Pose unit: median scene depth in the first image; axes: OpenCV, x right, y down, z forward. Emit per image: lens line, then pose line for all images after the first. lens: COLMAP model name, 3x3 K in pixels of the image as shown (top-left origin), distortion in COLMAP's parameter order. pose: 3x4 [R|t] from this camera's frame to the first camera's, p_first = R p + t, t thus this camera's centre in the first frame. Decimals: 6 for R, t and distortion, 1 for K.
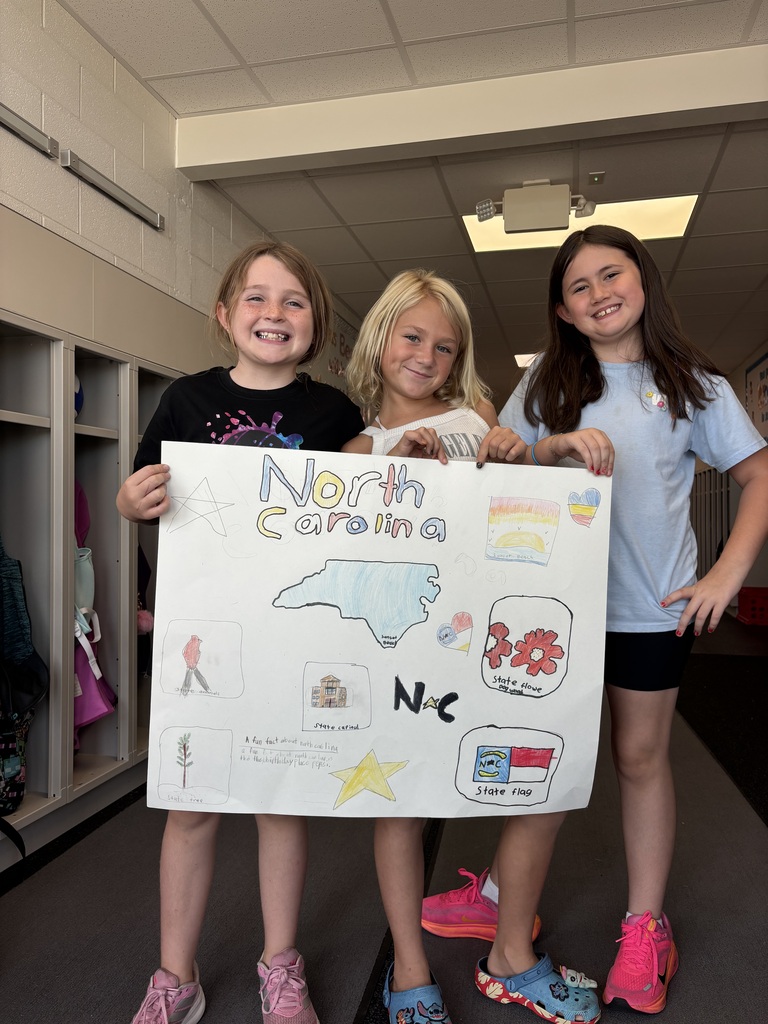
lens RADIAL K [[783.8, 0, 386.9], [0, 783.8, 509.0], [0, 0, 1]] dist [0.014391, 0.006256]
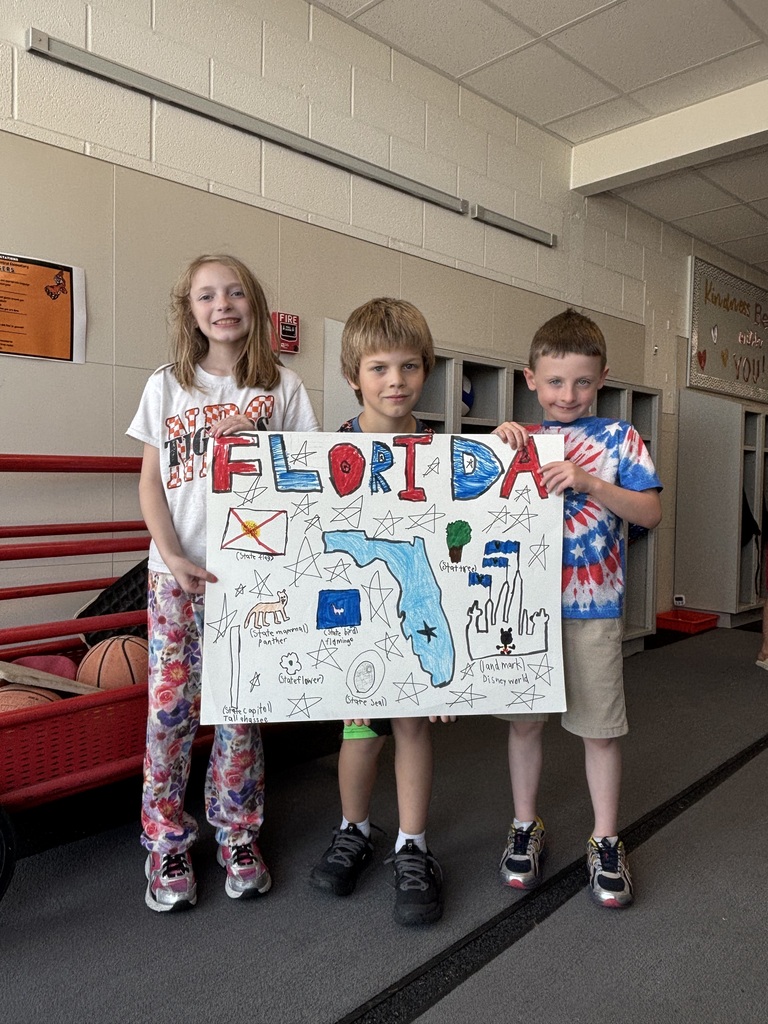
lens RADIAL K [[753.2, 0, 387.0], [0, 753.2, 511.0], [0, 0, 1]] dist [0.009374, -0.022214]
pose [[0.836650, 0.039232, -0.546330, 0.156874], [-0.011187, 0.998447, 0.054567, -0.008554], [0.547623, -0.039542, 0.835790, -0.136958]]
